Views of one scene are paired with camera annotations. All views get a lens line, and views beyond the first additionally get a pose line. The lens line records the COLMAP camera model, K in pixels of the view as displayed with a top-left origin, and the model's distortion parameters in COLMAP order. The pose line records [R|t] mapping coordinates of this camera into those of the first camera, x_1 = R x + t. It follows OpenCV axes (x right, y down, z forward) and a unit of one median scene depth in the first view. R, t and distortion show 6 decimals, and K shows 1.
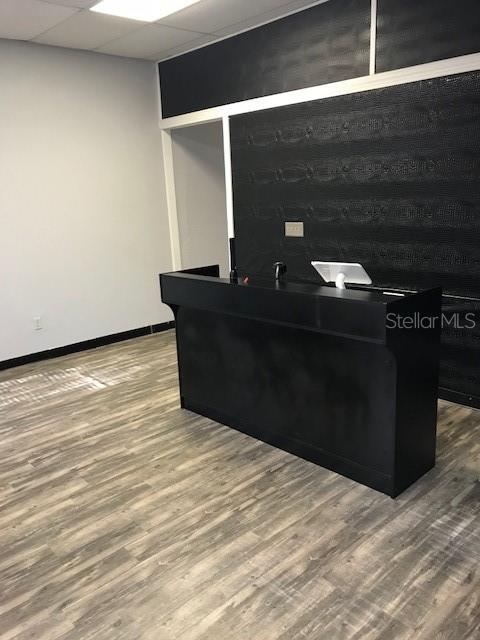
lens RADIAL K [[528.1, 0, 242.5], [0, 528.1, 318.6], [0, 0, 1]] dist [0.005044, 0.007281]
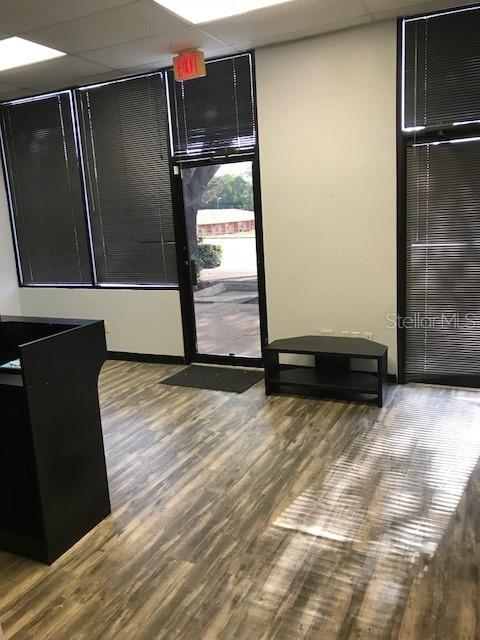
lens RADIAL K [[528.1, 0, 242.5], [0, 528.1, 318.6], [0, 0, 1]] dist [0.005044, 0.007281]
pose [[-0.924316, 0.172080, -0.340630, -0.091416], [0.011256, 0.904475, 0.426379, -0.416609], [0.381462, 0.390275, -0.837957, 1.745474]]
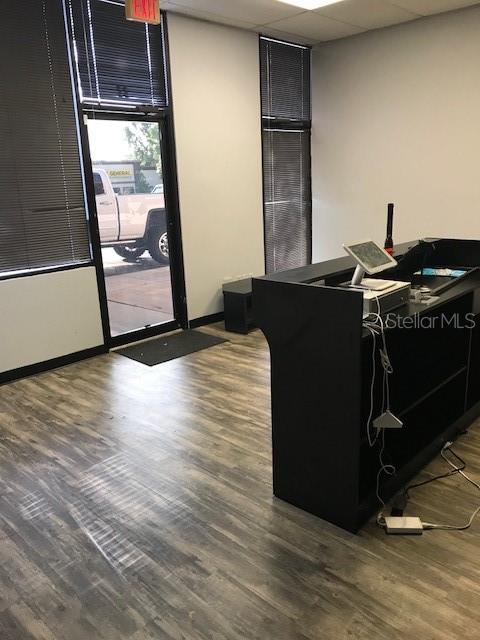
lens RADIAL K [[528.1, 0, 242.5], [0, 528.1, 318.6], [0, 0, 1]] dist [0.005044, 0.007281]
pose [[0.055655, 0.298129, -0.952902, 0.819485], [-0.200962, 0.938194, 0.281790, -0.155151], [0.978017, 0.175814, 0.112127, 0.596527]]
